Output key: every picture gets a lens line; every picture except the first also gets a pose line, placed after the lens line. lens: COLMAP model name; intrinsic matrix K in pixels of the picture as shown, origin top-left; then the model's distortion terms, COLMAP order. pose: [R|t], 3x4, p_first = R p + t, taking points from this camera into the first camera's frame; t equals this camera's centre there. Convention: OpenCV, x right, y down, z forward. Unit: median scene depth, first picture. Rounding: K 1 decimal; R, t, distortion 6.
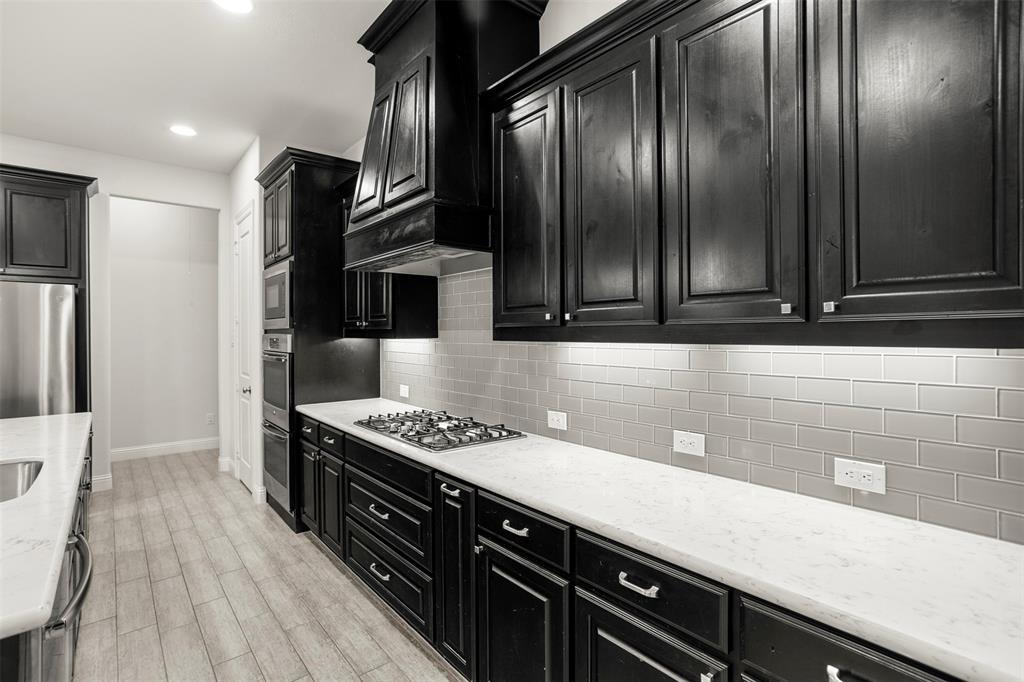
lens RADIAL K [[490.2, 0, 513.6], [0, 490.2, 333.7], [0, 0, 1]] dist [-0.028710, 0.012719]
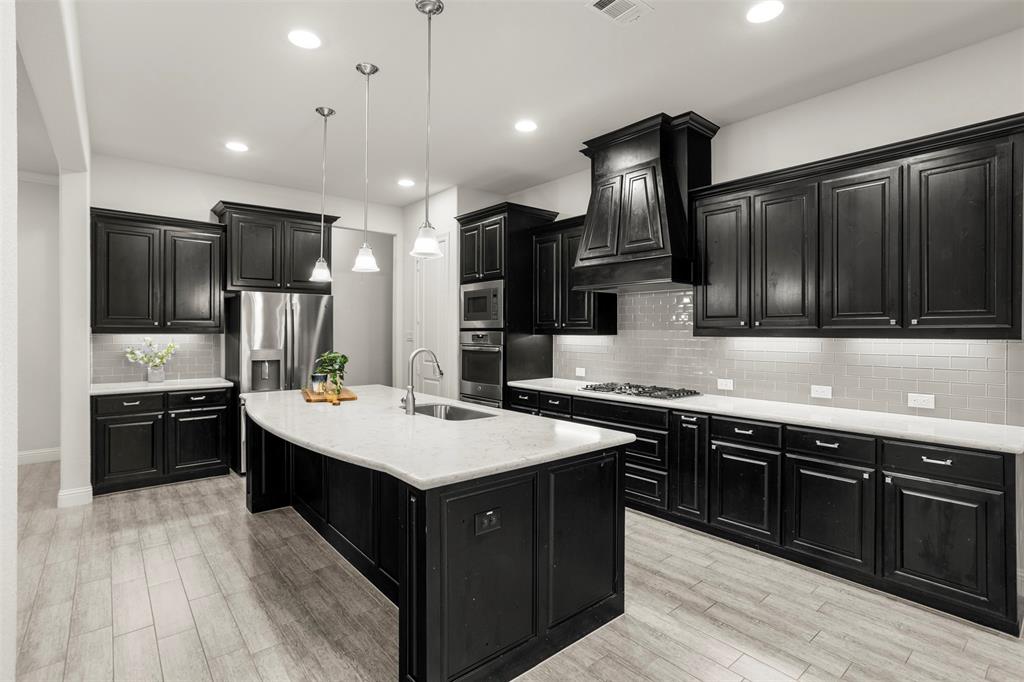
lens RADIAL K [[490.2, 0, 513.1], [0, 490.2, 334.3], [0, 0, 1]] dist [-0.028710, 0.012719]
pose [[0.999982, 0.006039, 0.000697, -0.573909], [-0.006042, 0.999972, 0.004318, 0.002804], [-0.000671, -0.004322, 0.999990, -0.593693]]
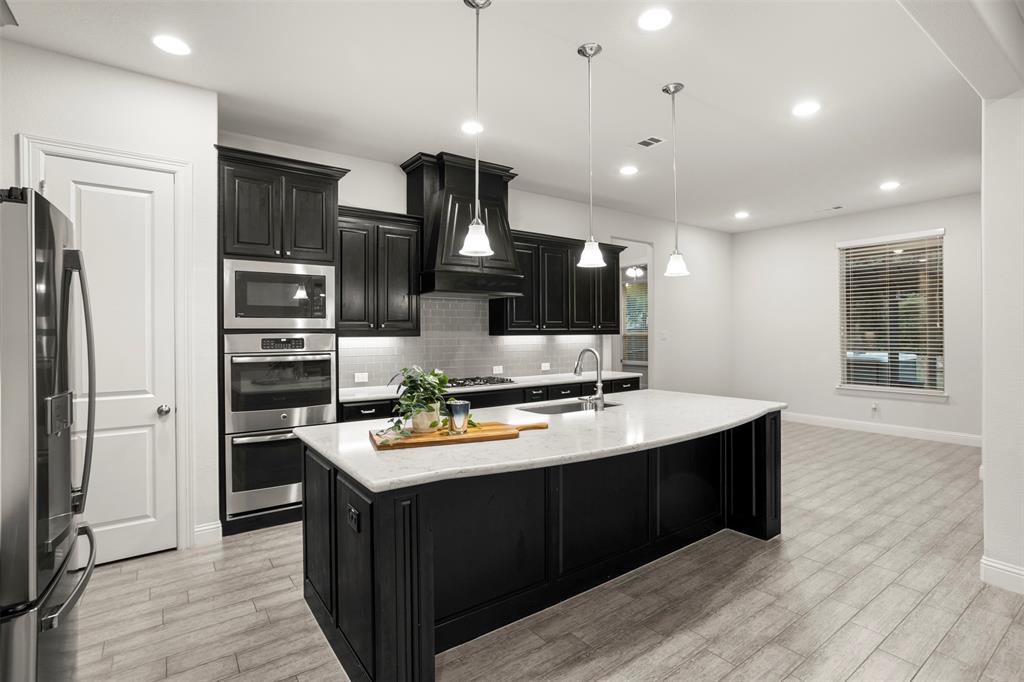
lens RADIAL K [[490.2, 0, 511.1], [0, 490.2, 336.2], [0, 0, 1]] dist [-0.028710, 0.012719]
pose [[0.069565, -0.003386, 0.997572, -2.052222], [0.006662, 0.999974, 0.002929, 0.008293], [-0.997555, 0.006442, 0.069585, 0.706431]]
